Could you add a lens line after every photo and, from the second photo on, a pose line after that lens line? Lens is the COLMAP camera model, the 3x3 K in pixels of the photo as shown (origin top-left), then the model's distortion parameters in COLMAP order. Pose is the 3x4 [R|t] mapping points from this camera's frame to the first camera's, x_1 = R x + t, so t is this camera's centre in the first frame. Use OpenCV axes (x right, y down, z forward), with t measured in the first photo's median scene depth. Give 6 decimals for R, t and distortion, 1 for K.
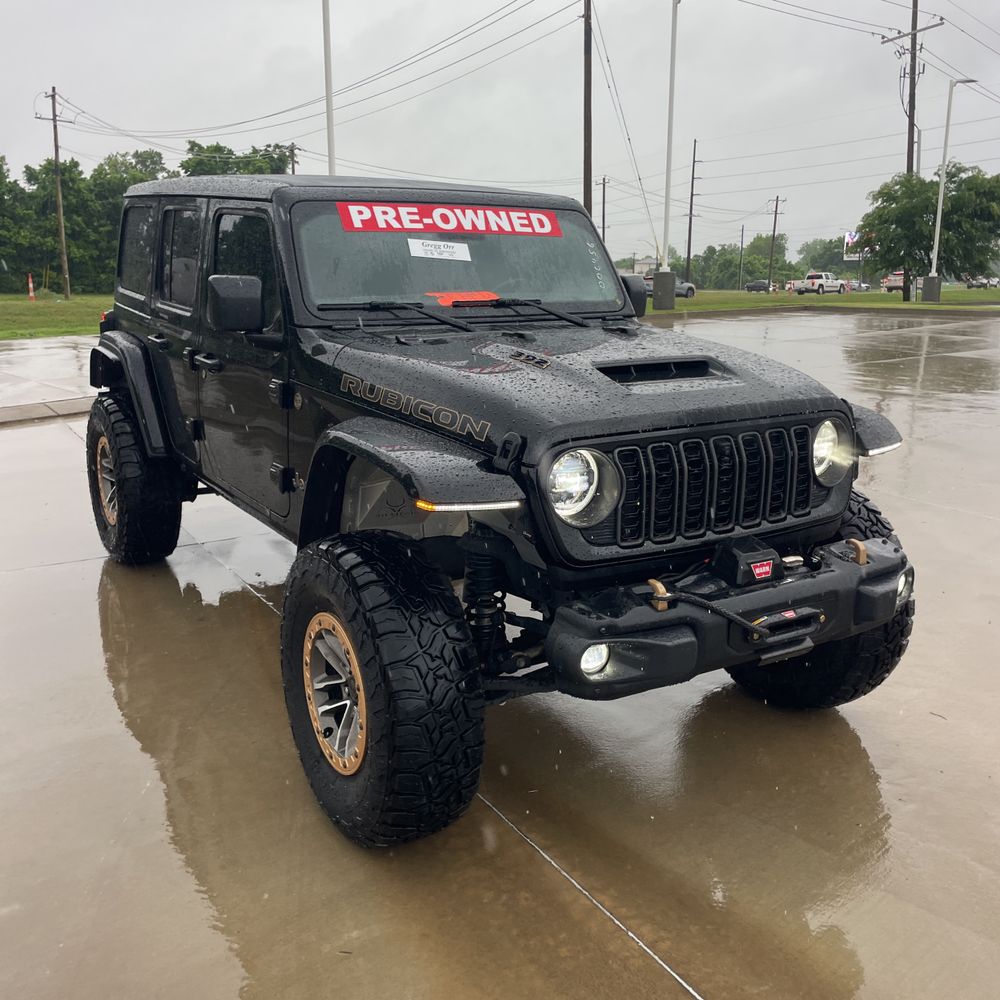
lens RADIAL K [[1014.7, 0, 495.1], [0, 1014.7, 489.3], [0, 0, 1]] dist [0.092937, -0.127701]
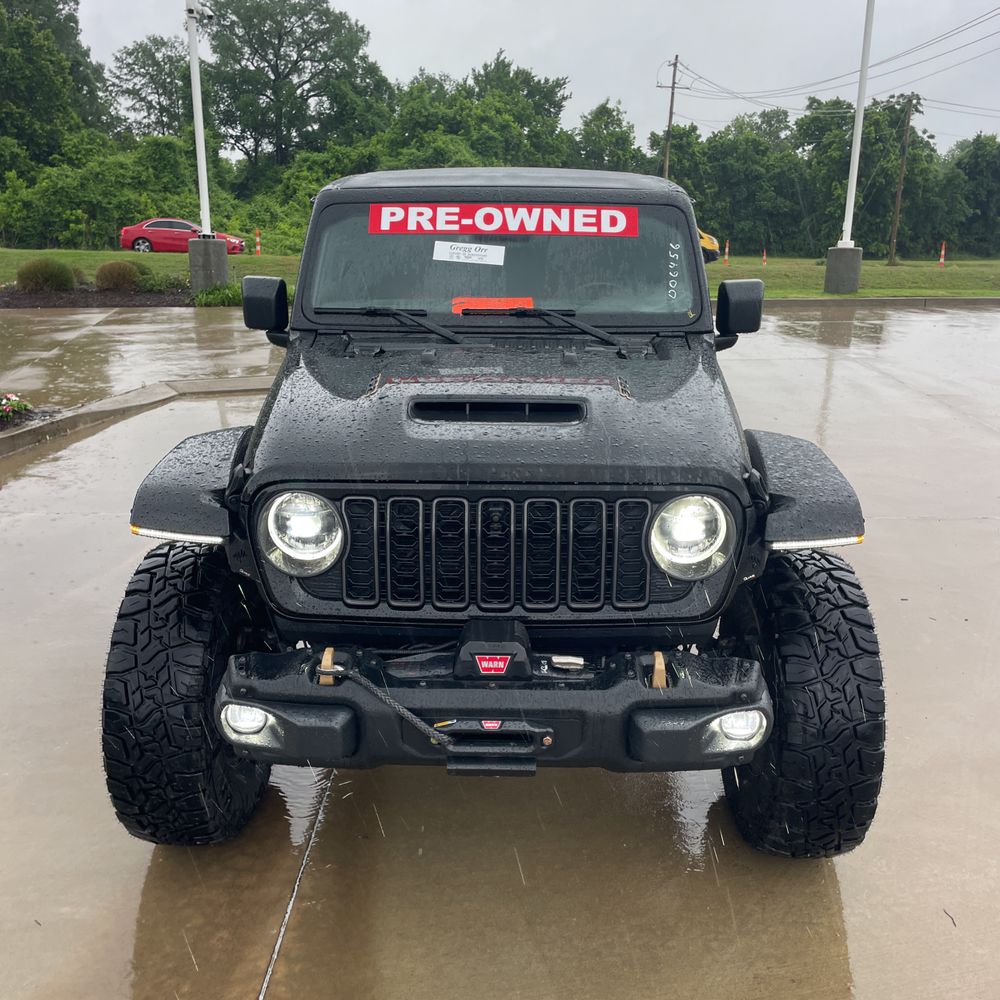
lens RADIAL K [[1014.7, 0, 495.1], [0, 1014.7, 489.3], [0, 0, 1]] dist [0.092937, -0.127701]
pose [[0.839519, 0.141938, -0.524463, 0.492195], [-0.121858, 0.989872, 0.072832, -0.089959], [0.529489, 0.002766, 0.848312, 0.213055]]
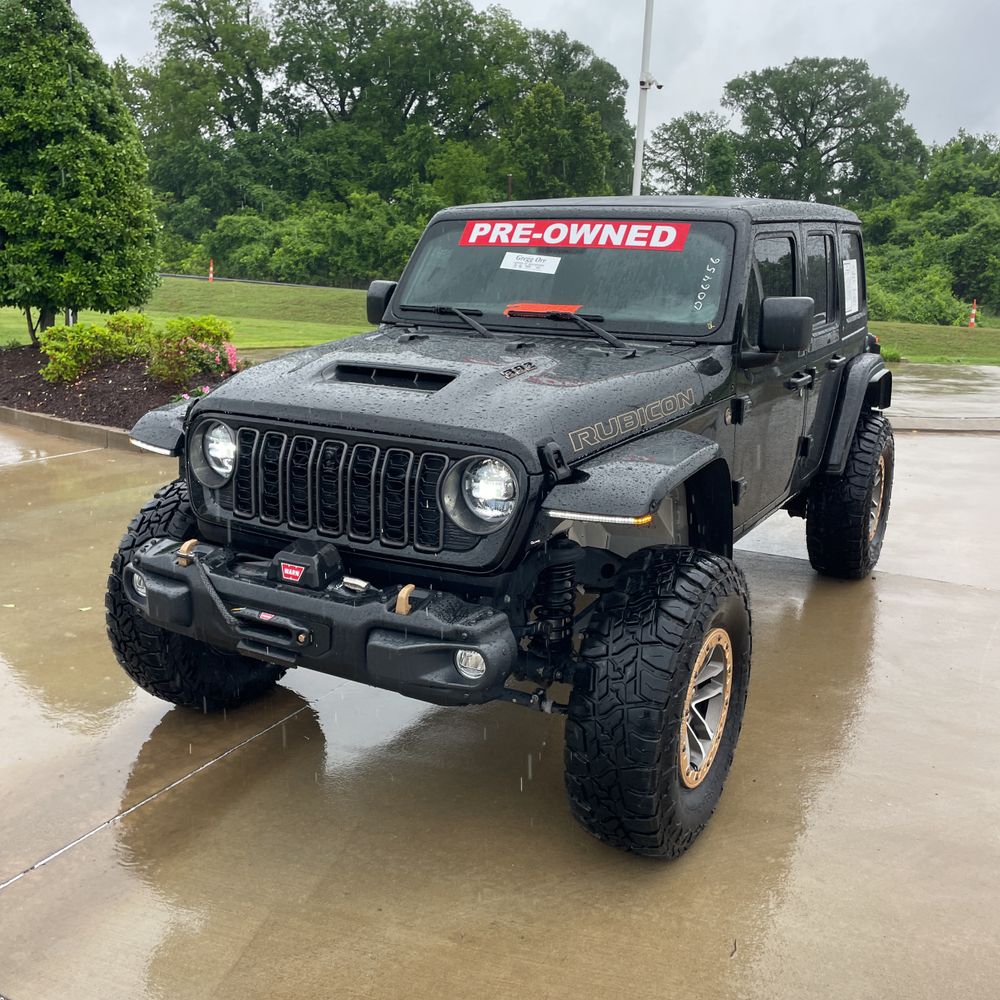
lens RADIAL K [[1010.9, 0, 488.1], [0, 1010.9, 477.1], [0, 0, 1]] dist [0.097141, -0.140219]
pose [[0.479810, 0.187276, -0.857152, 0.861549], [-0.222655, 0.970962, 0.087506, -0.102664], [0.848650, 0.148863, 0.507575, 0.466542]]
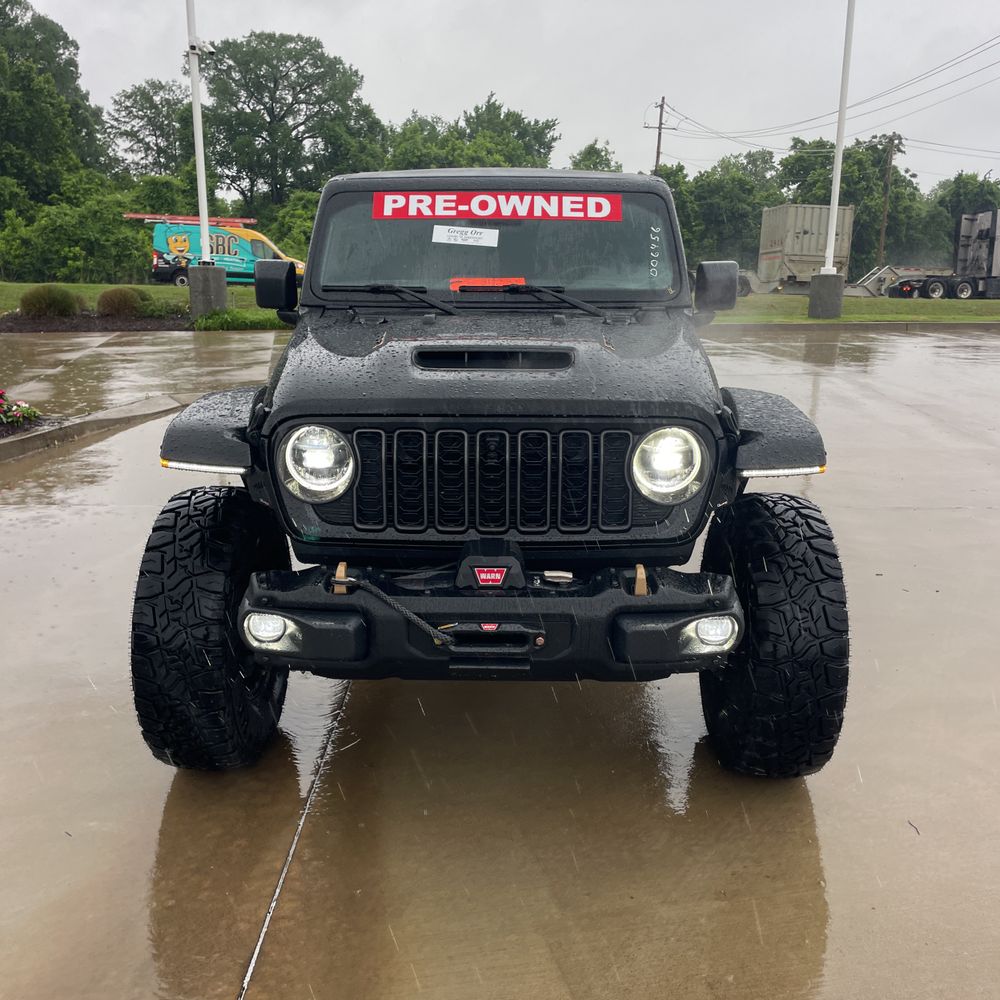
lens RADIAL K [[1012.5, 0, 491.2], [0, 1012.5, 482.3], [0, 0, 1]] dist [0.094345, -0.133654]
pose [[0.841986, 0.117012, -0.526658, 0.532593], [-0.118747, 0.992451, 0.030655, -0.024569], [0.526269, 0.036728, 0.849524, 0.157904]]
